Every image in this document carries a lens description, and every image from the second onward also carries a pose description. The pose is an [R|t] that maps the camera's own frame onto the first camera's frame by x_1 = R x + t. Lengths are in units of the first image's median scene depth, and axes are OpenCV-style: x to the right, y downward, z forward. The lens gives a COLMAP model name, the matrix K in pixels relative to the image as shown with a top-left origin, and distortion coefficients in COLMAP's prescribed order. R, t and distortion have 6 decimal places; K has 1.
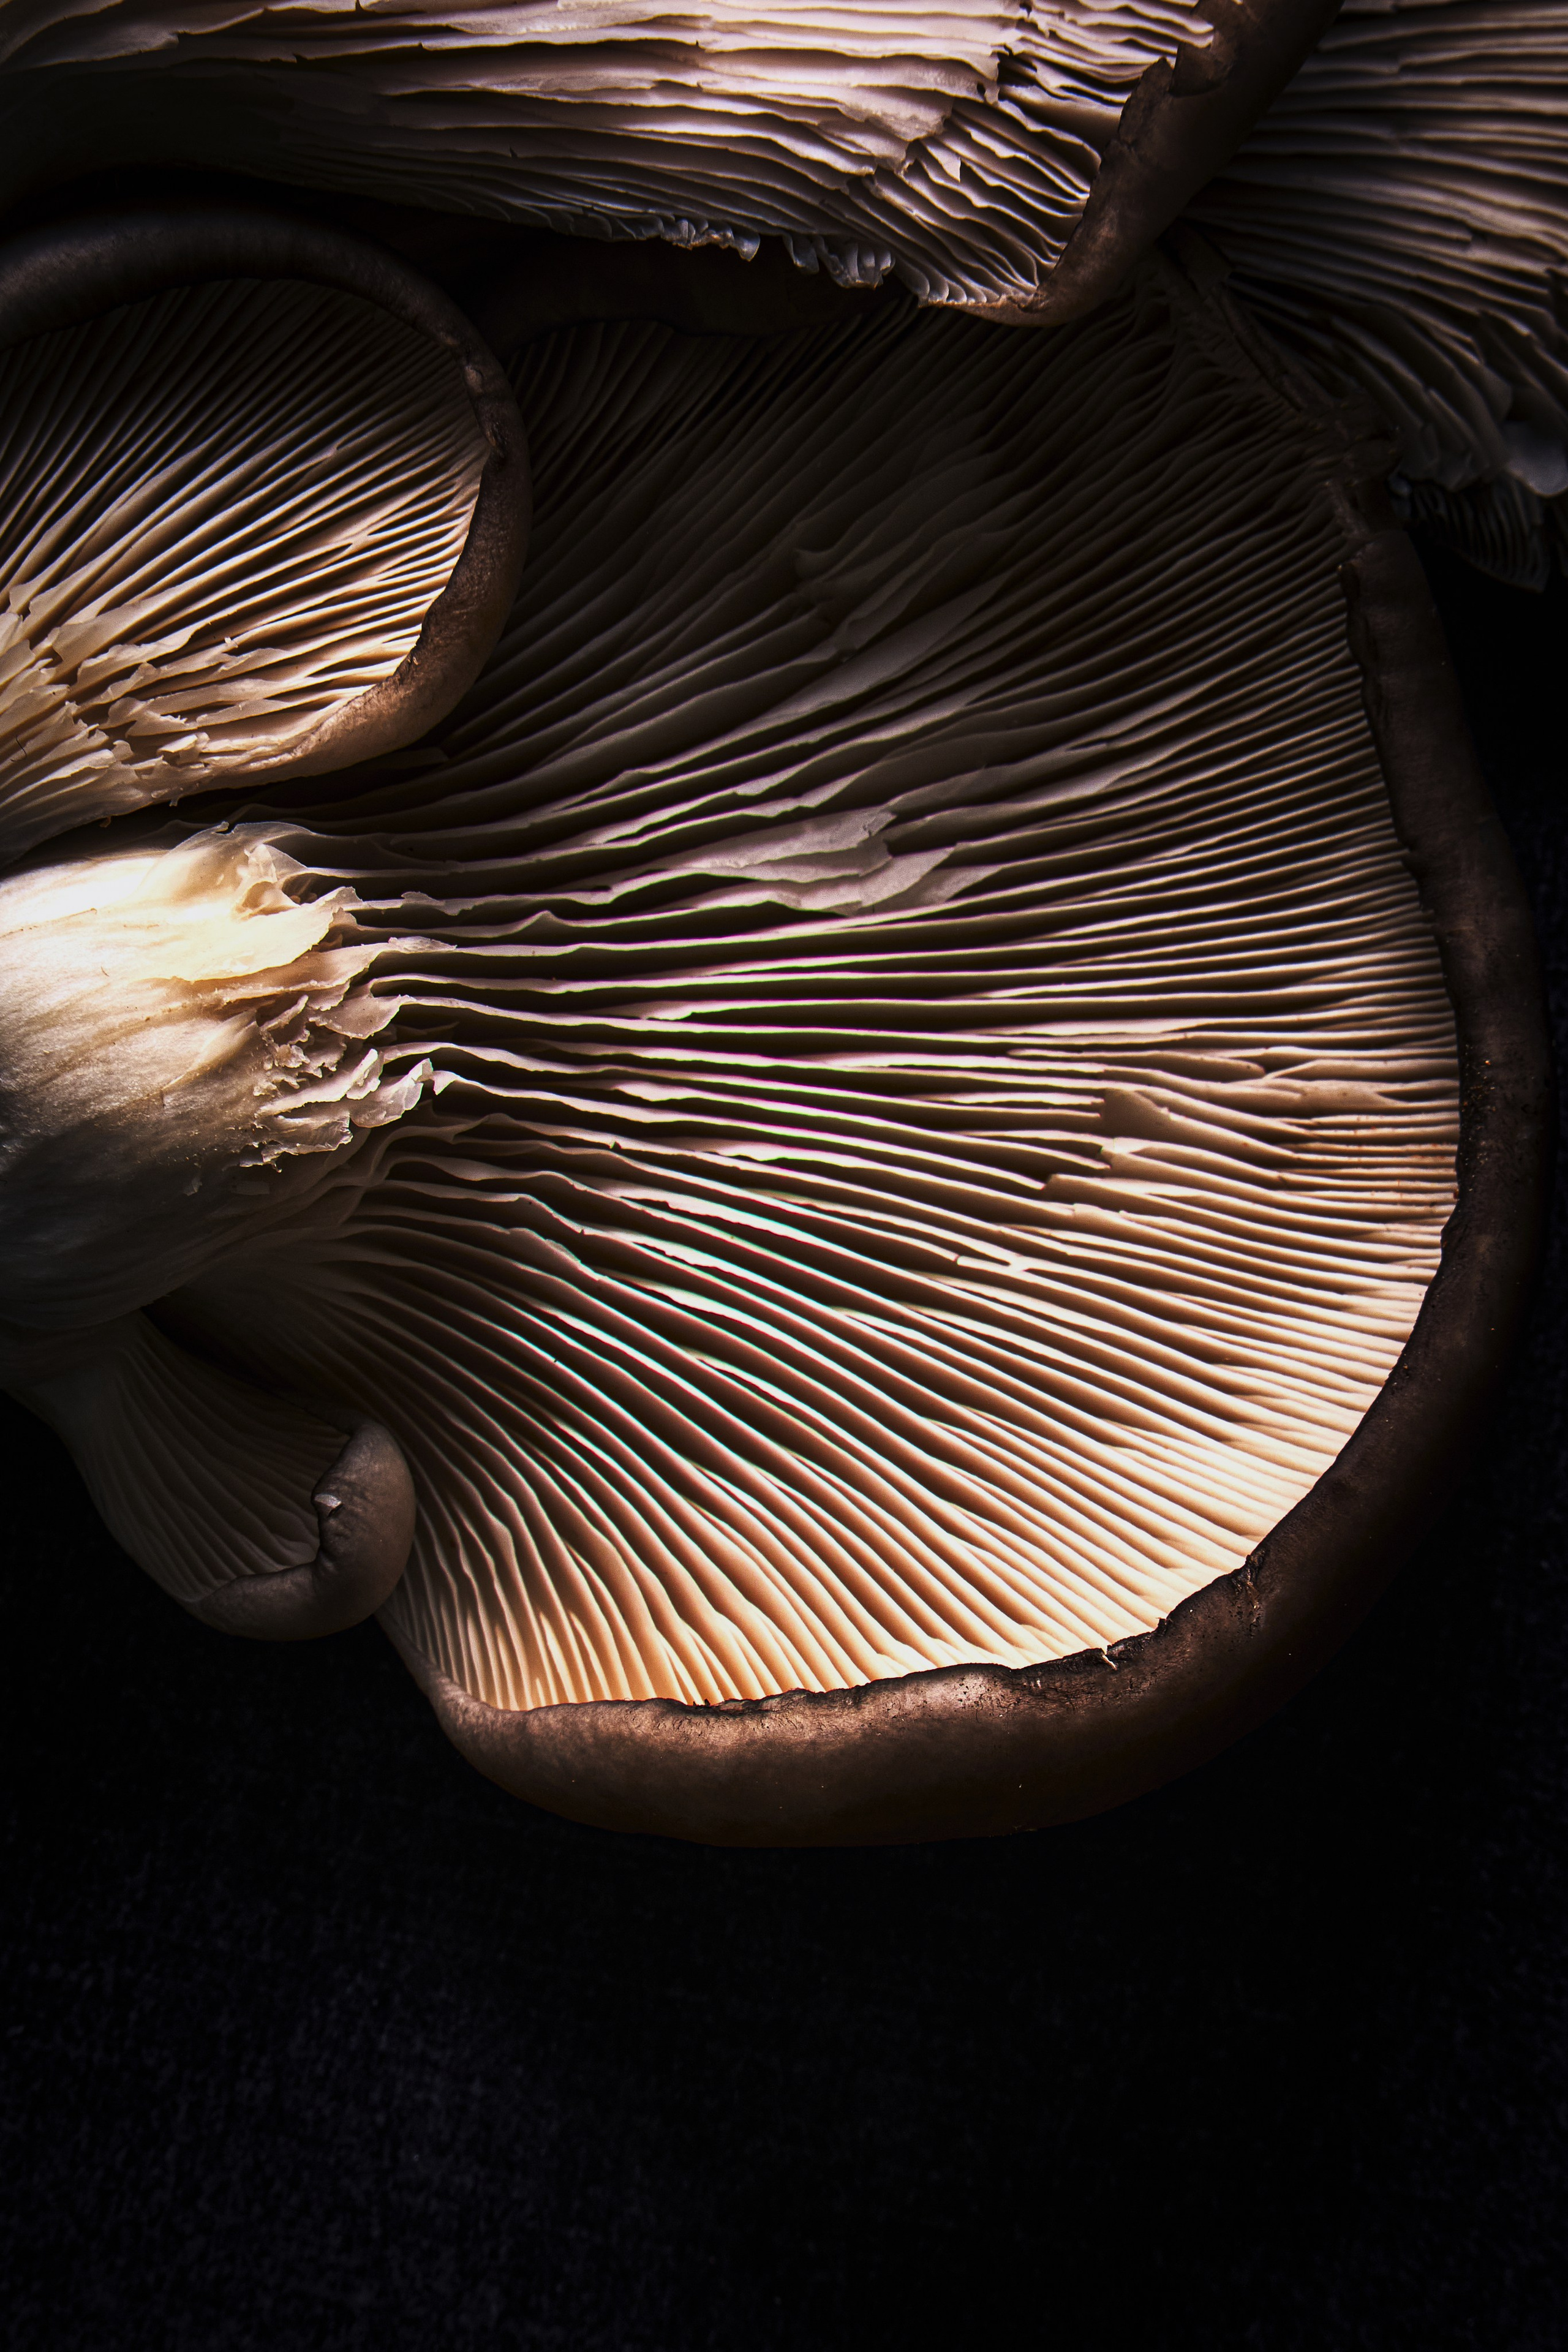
lens RADIAL K [[7137.9, 0, 782.5], [0, 7137.9, 1161.4], [0, 0, 1]] dist [-0.112977, 0.000000]
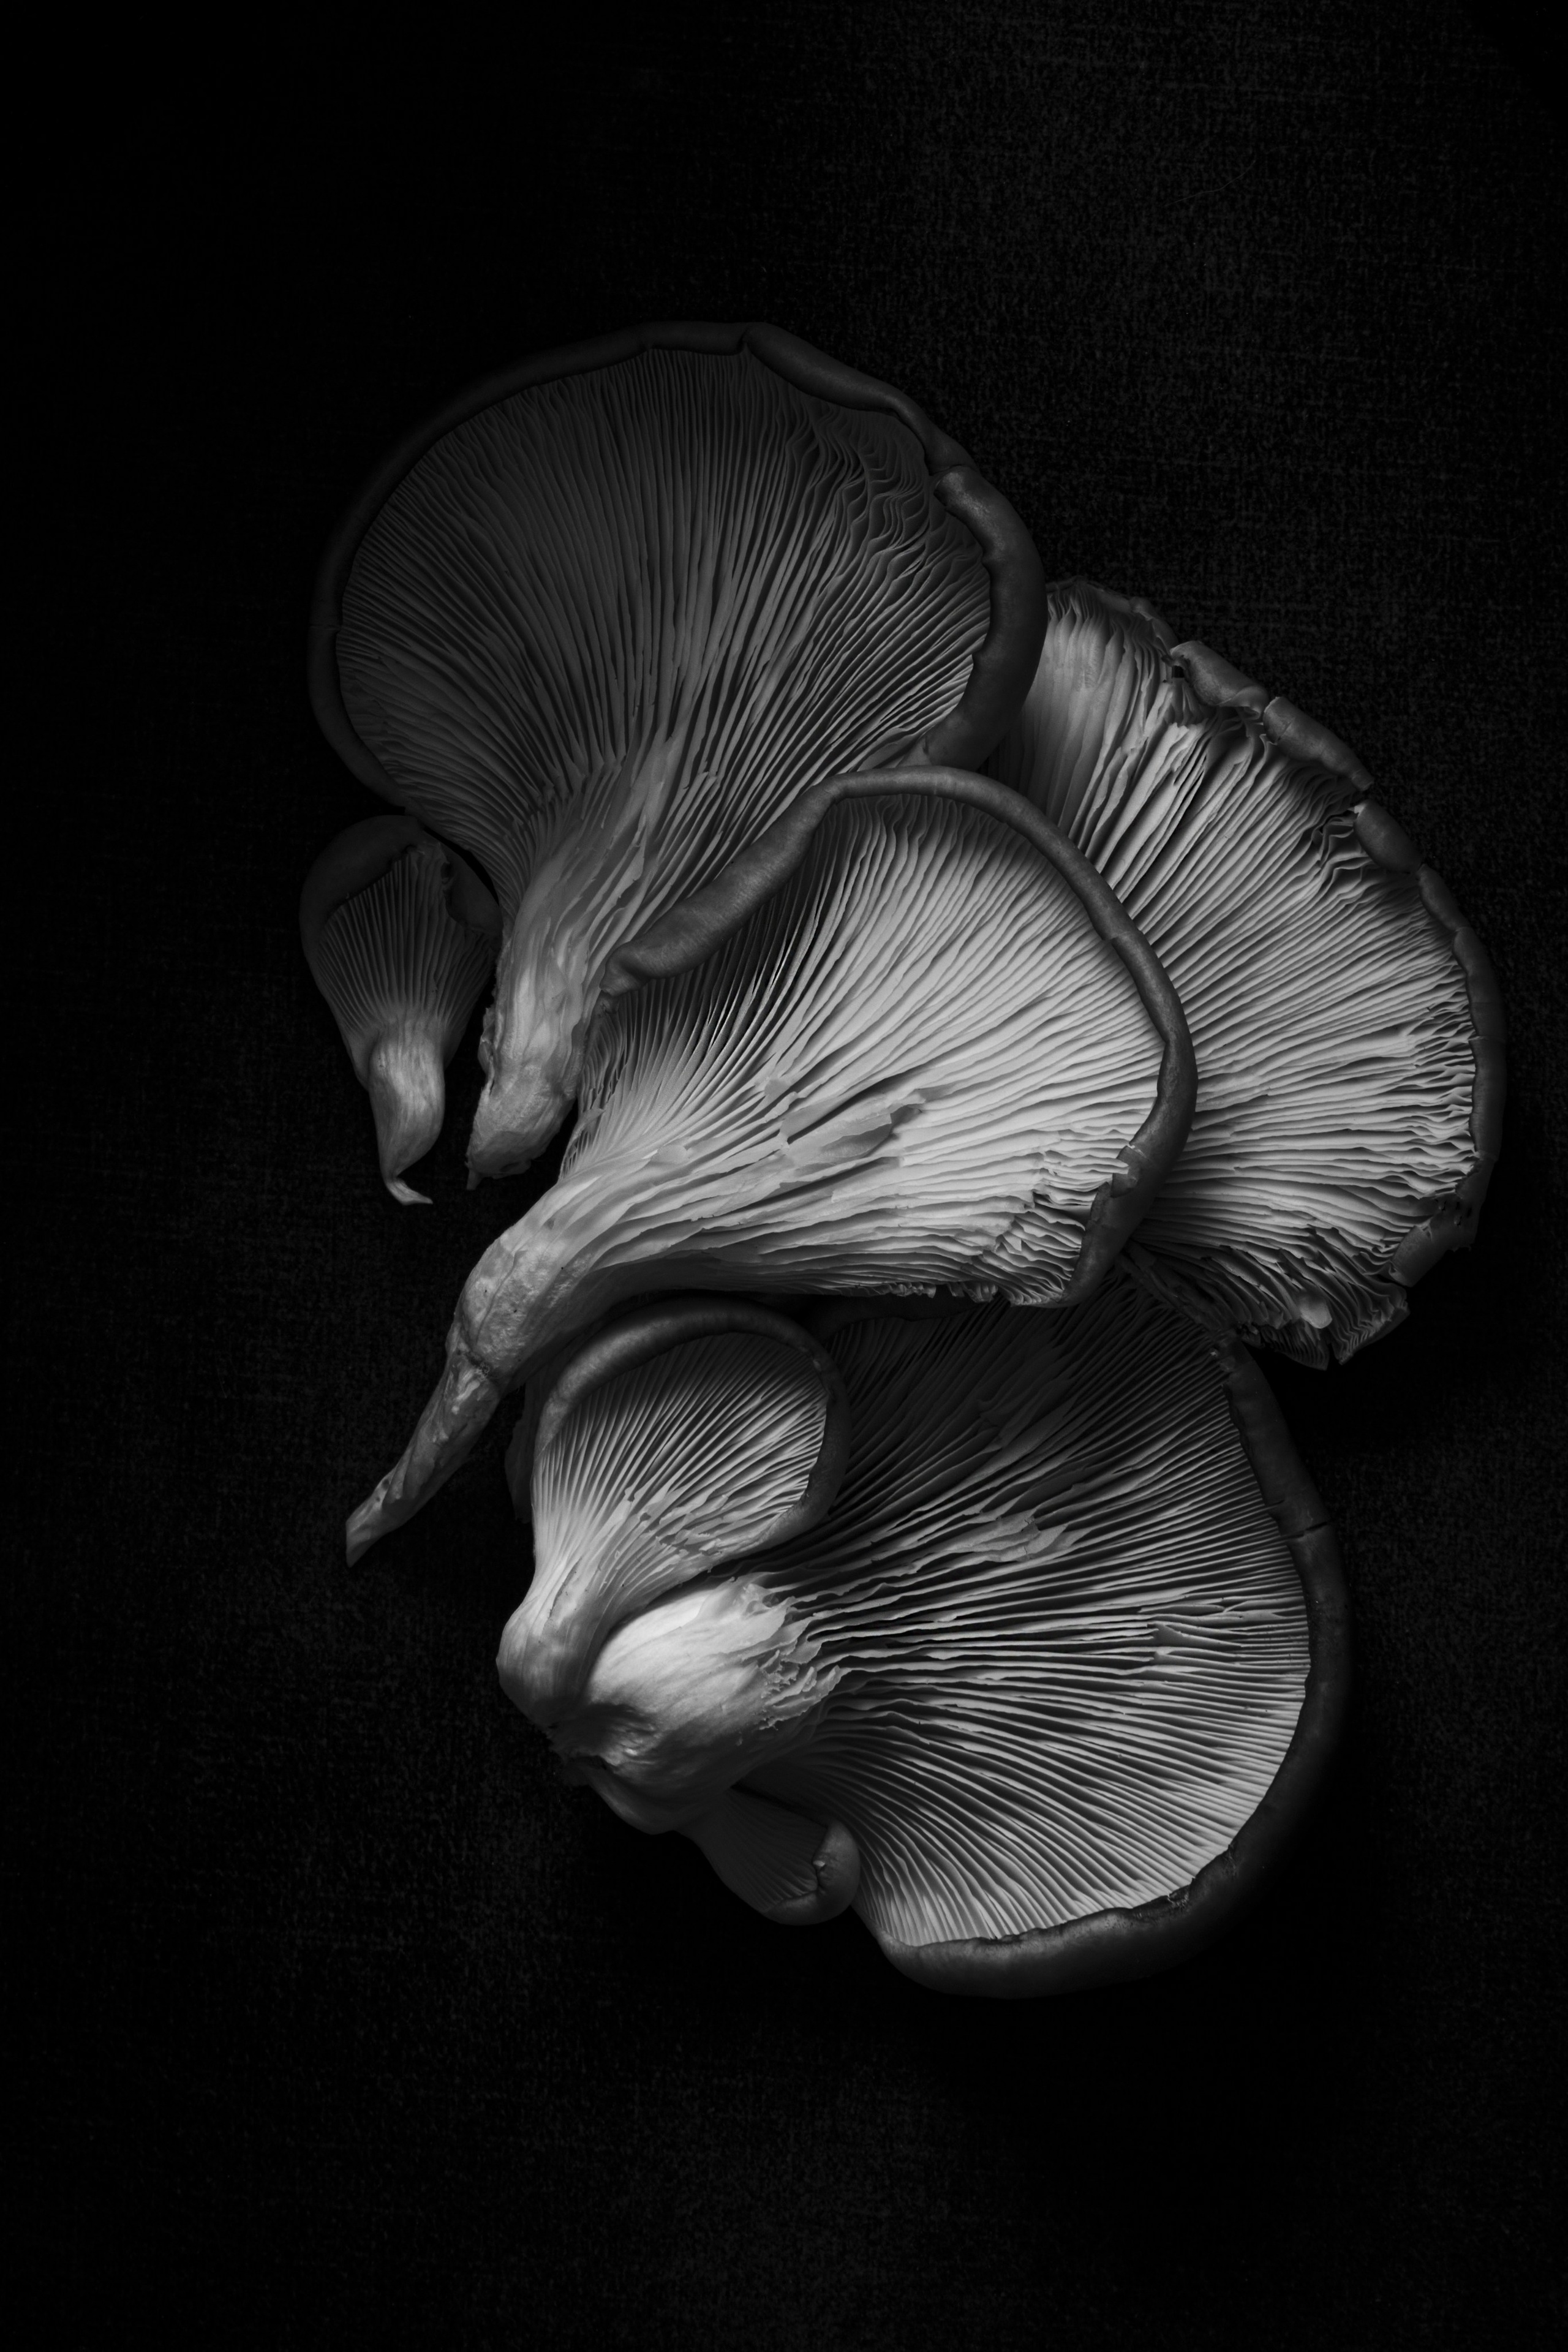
lens RADIAL K [[7137.9, 0, 800.9], [0, 7137.9, 1182.9], [0, 0, 1]] dist [-0.112977, 0.000000]
pose [[0.988223, -0.125417, -0.087670, 0.150629], [0.128763, 0.991106, 0.033589, -0.235767], [0.082678, -0.044482, 0.995583, -1.188974]]
